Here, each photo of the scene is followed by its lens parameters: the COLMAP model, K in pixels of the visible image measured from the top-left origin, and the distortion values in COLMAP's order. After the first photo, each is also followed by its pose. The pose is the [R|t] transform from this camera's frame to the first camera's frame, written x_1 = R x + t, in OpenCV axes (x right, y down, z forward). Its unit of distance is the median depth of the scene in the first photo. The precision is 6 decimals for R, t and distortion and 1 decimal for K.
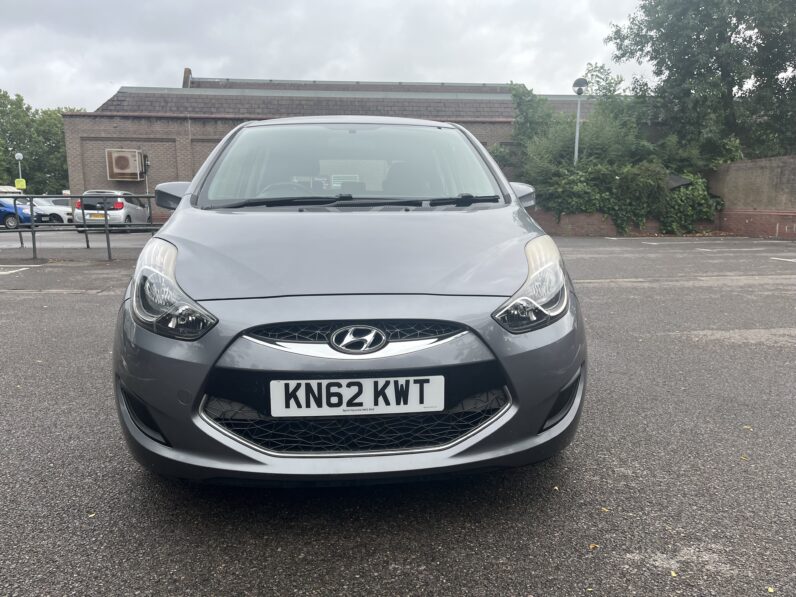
lens RADIAL K [[611.7, 0, 401.7], [0, 611.7, 305.5], [0, 0, 1]] dist [0.067914, -0.095846]
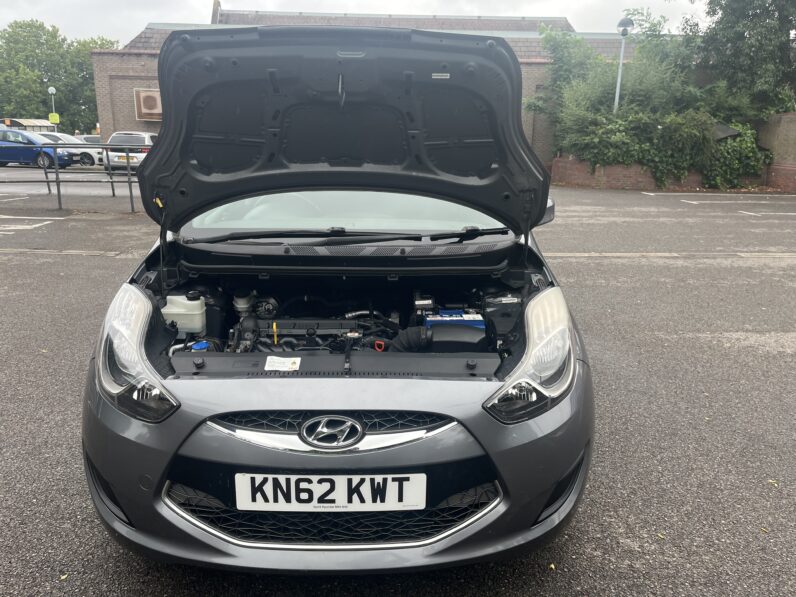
lens RADIAL K [[611.7, 0, 391.4], [0, 611.7, 293.5], [0, 0, 1]] dist [0.067914, -0.095846]
pose [[0.997624, 0.031283, -0.061380, 0.039128], [-0.026002, 0.996040, 0.085019, -0.133861], [0.063797, -0.083221, 0.994487, 0.070466]]
